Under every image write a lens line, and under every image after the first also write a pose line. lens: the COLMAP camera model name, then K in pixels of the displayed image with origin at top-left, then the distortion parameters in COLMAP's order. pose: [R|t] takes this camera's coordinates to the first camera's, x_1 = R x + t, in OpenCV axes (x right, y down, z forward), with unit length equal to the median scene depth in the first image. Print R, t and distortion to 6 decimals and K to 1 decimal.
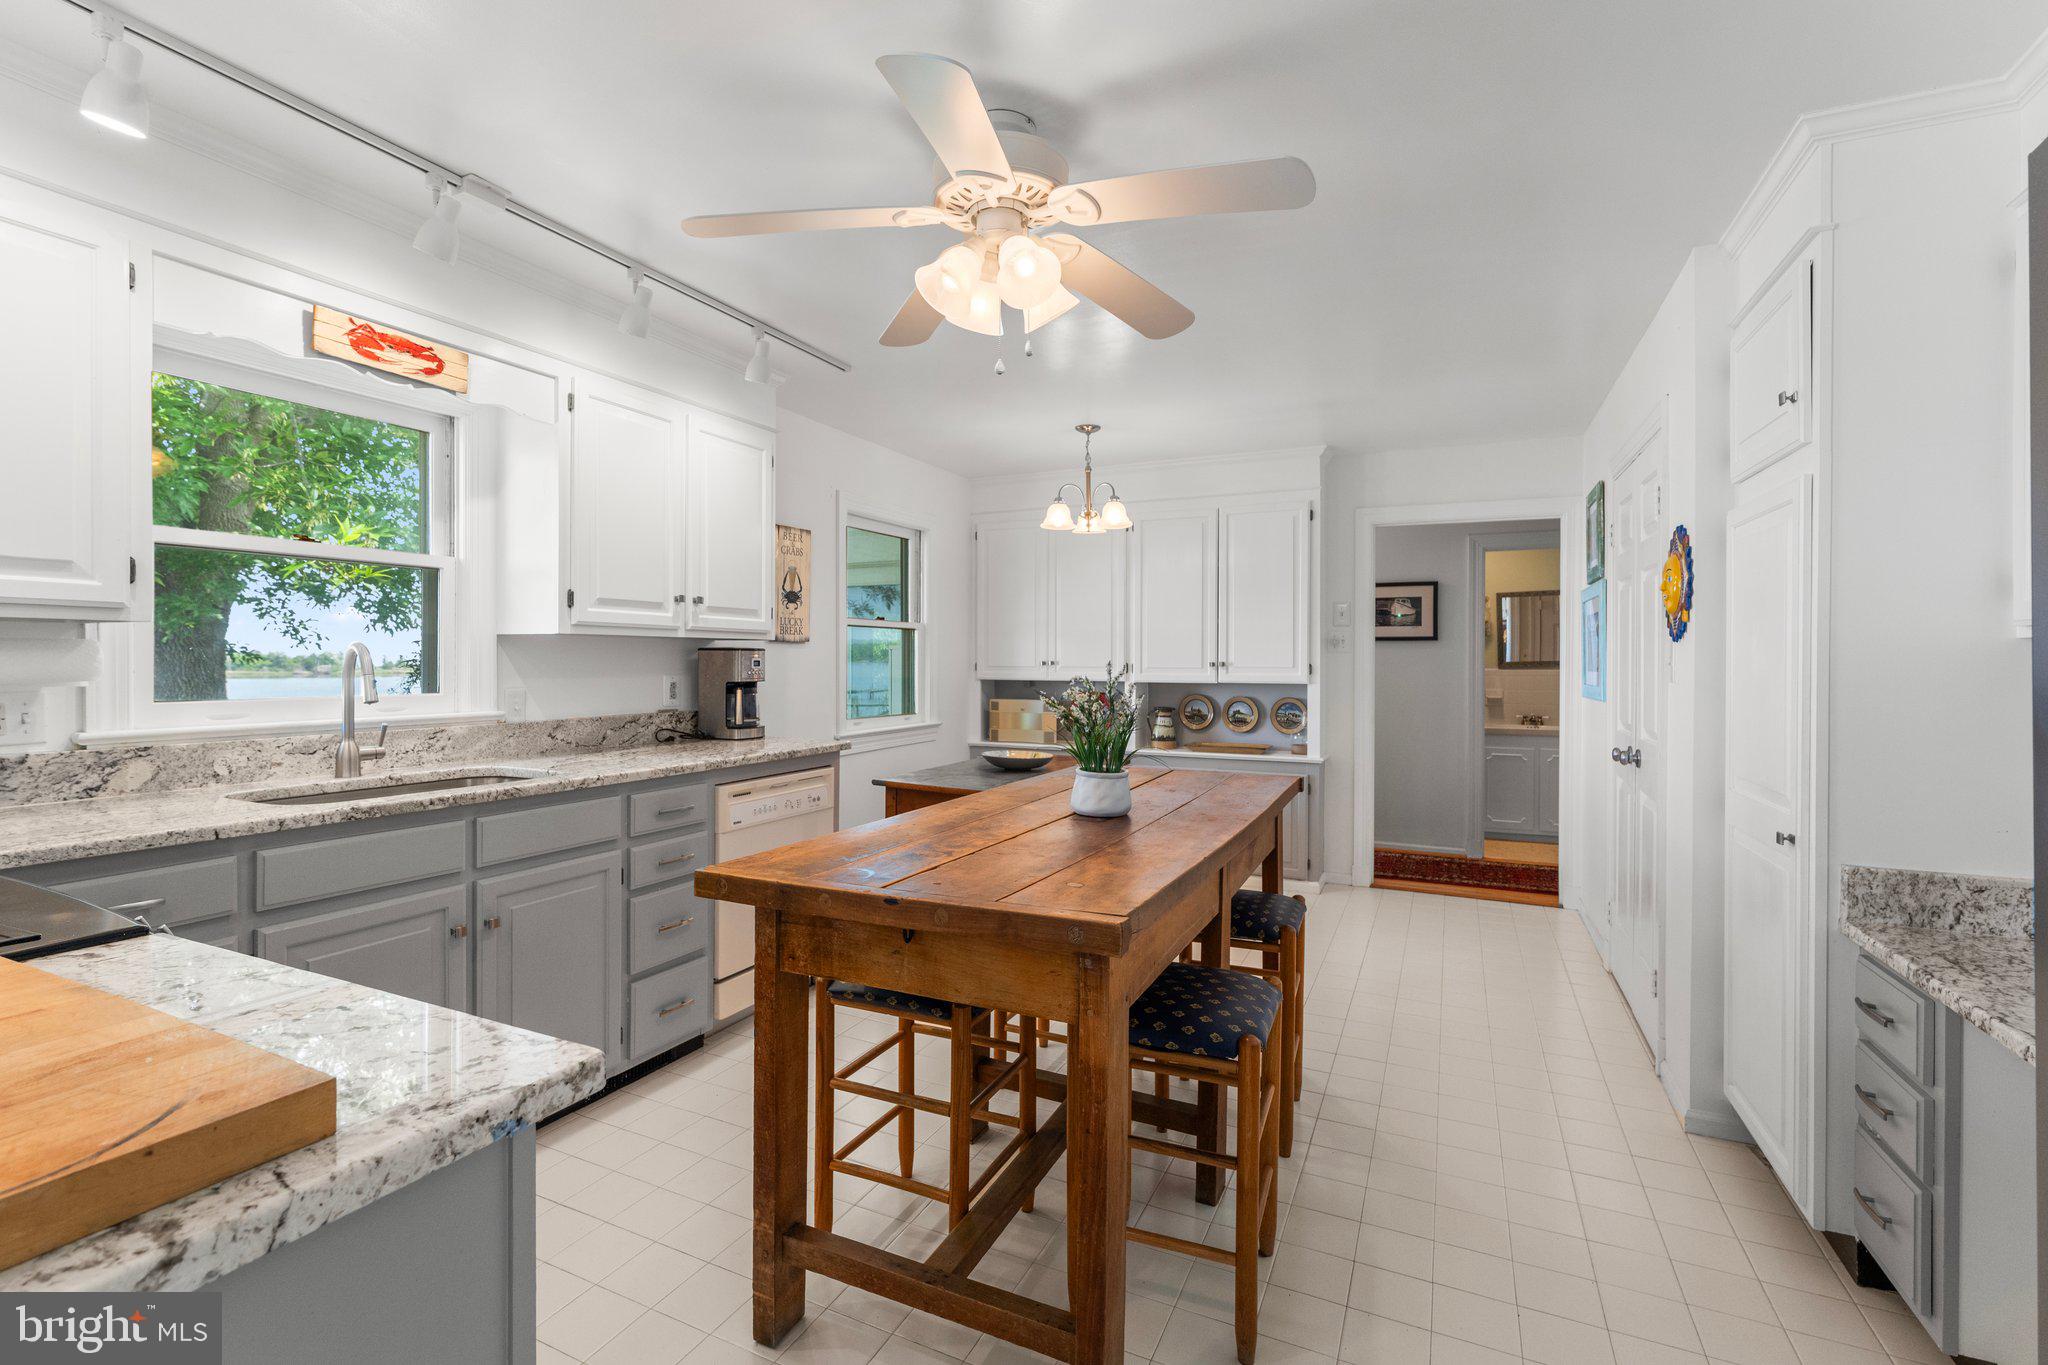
lens RADIAL K [[902.5, 0, 1024.0], [0, 902.5, 682.5], [0, 0, 1]] dist [-0.000303, 0.000199]
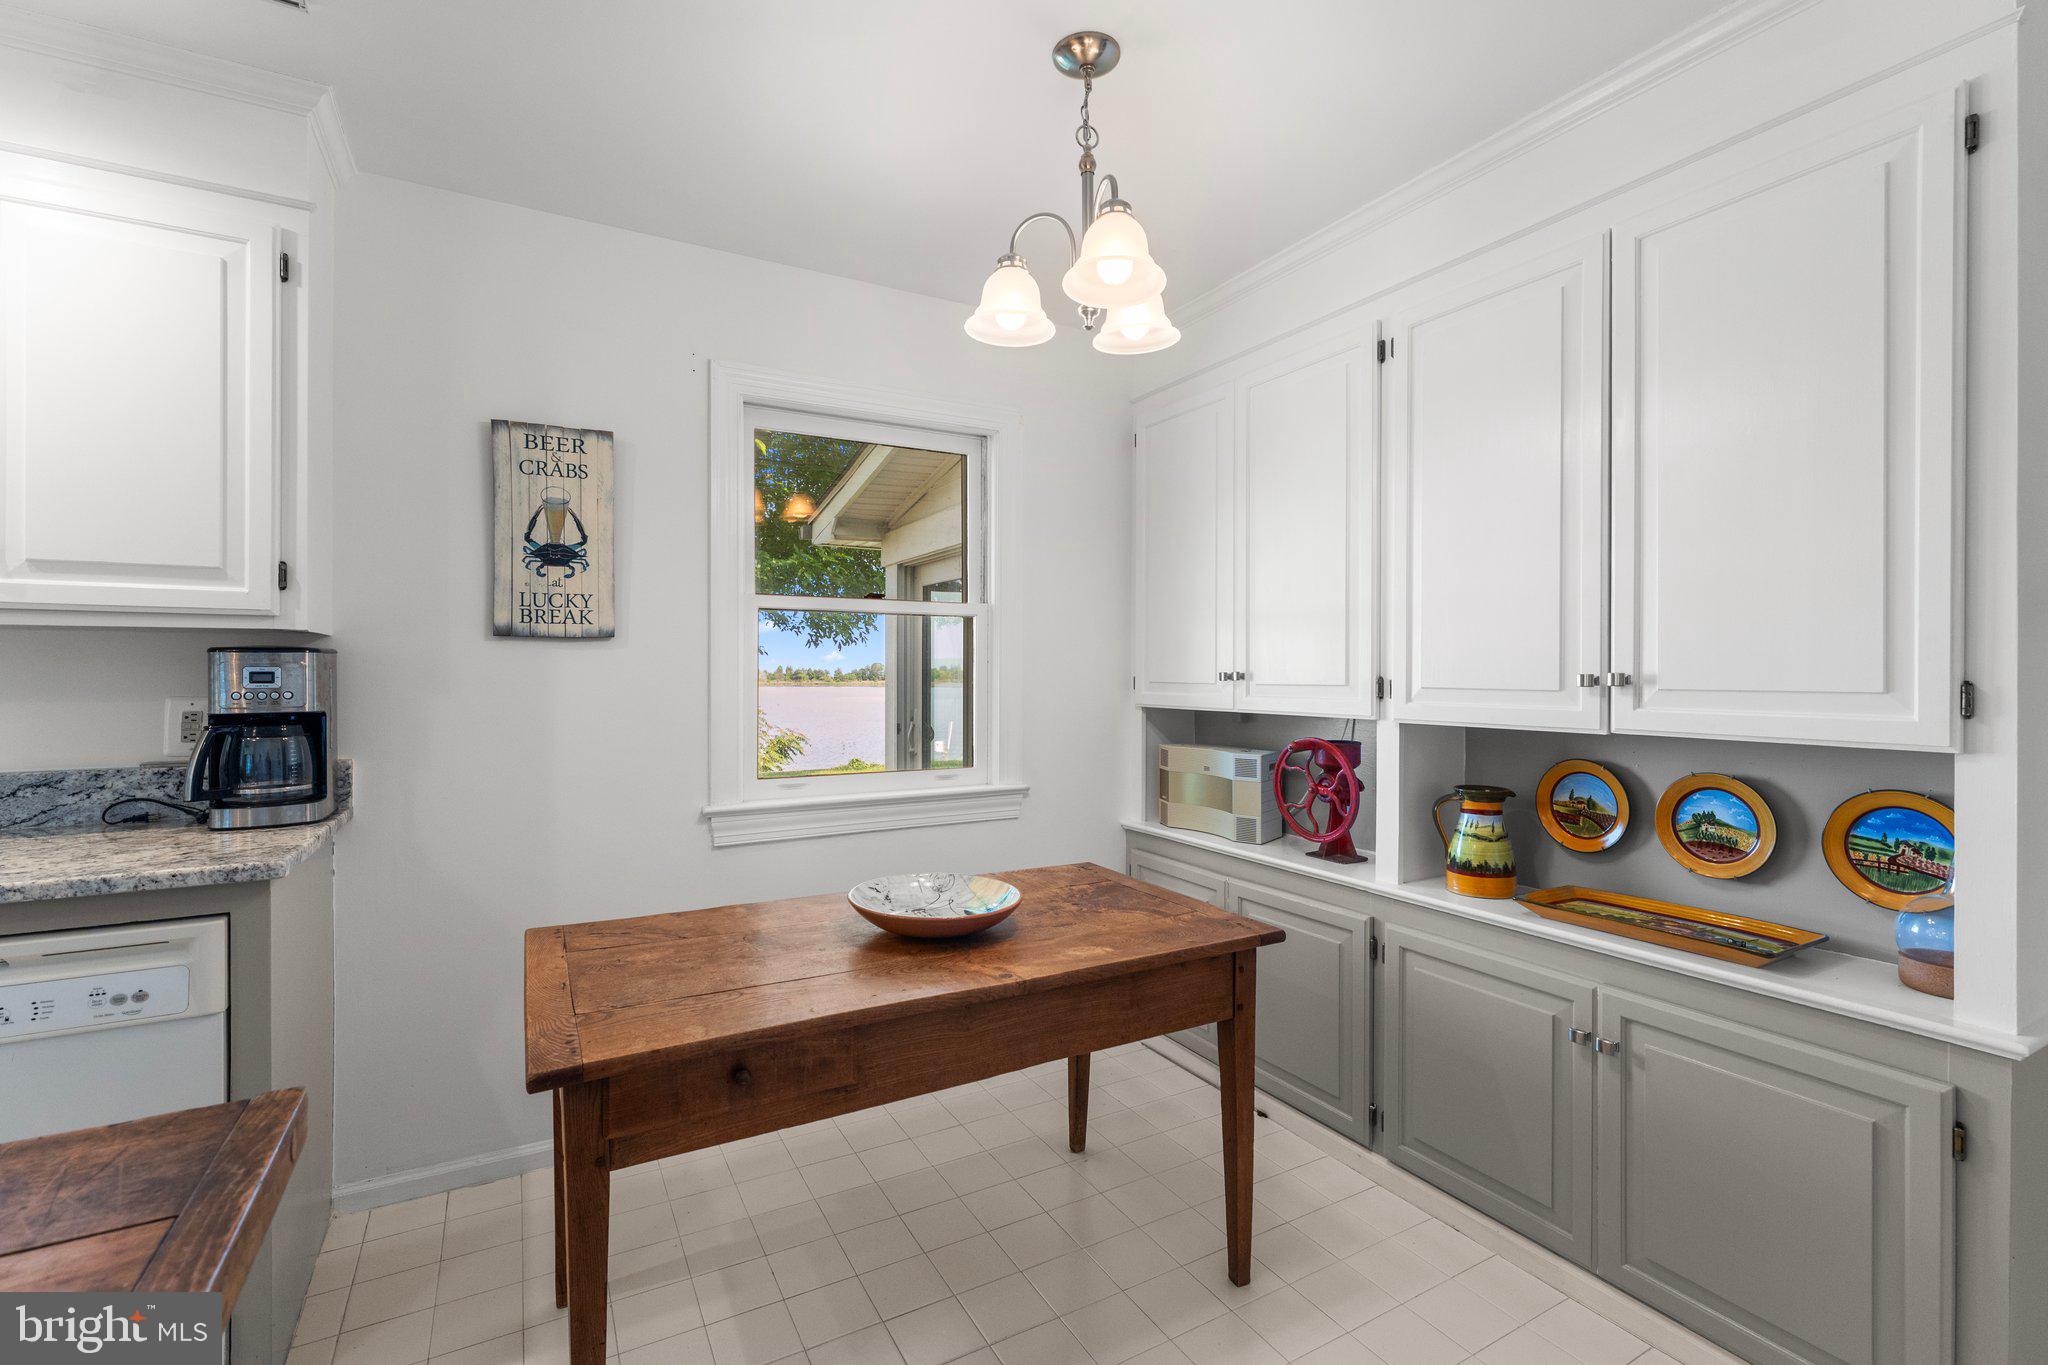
lens RADIAL K [[899.9, 0, 1021.0], [0, 899.9, 679.1], [0, 0, 1]] dist [-0.007218, -0.000287]
pose [[0.811863, 0.001653, -0.583846, 0.373936], [-0.012184, 0.999826, -0.014111, -0.020617], [0.583721, 0.018570, 0.811742, 0.953230]]
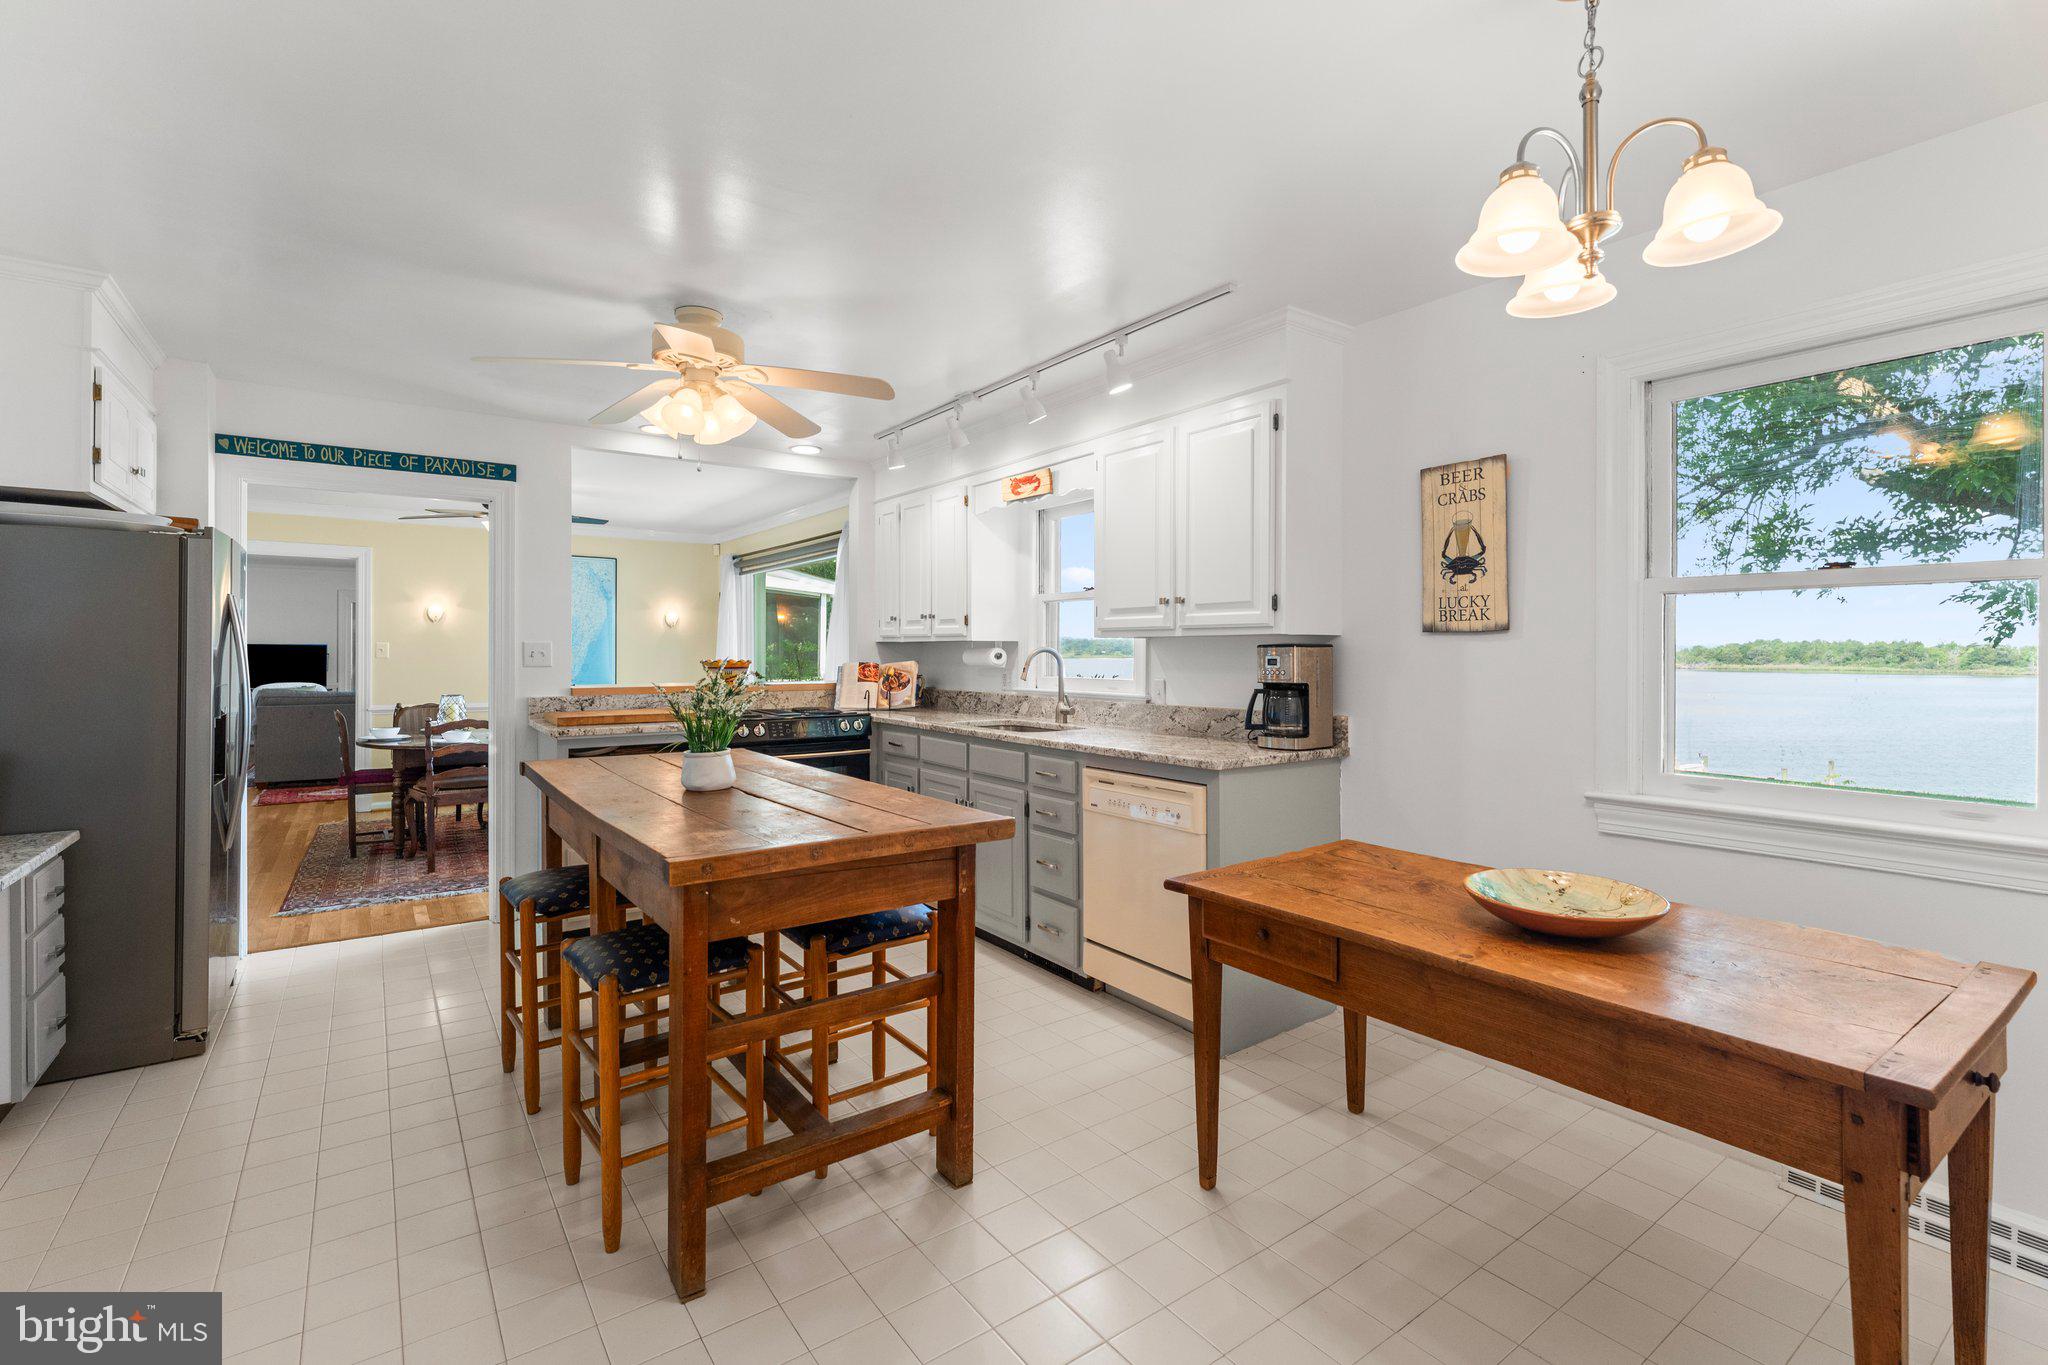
lens RADIAL K [[911.4, 0, 1028.4], [0, 911.4, 668.6], [0, 0, 1]] dist [-0.008007, -0.000029]
pose [[-0.482822, 0.010457, -0.875656, 0.649260], [-0.025599, 0.999333, 0.026049, -0.035466], [0.875344, 0.034993, -0.482232, 1.372439]]
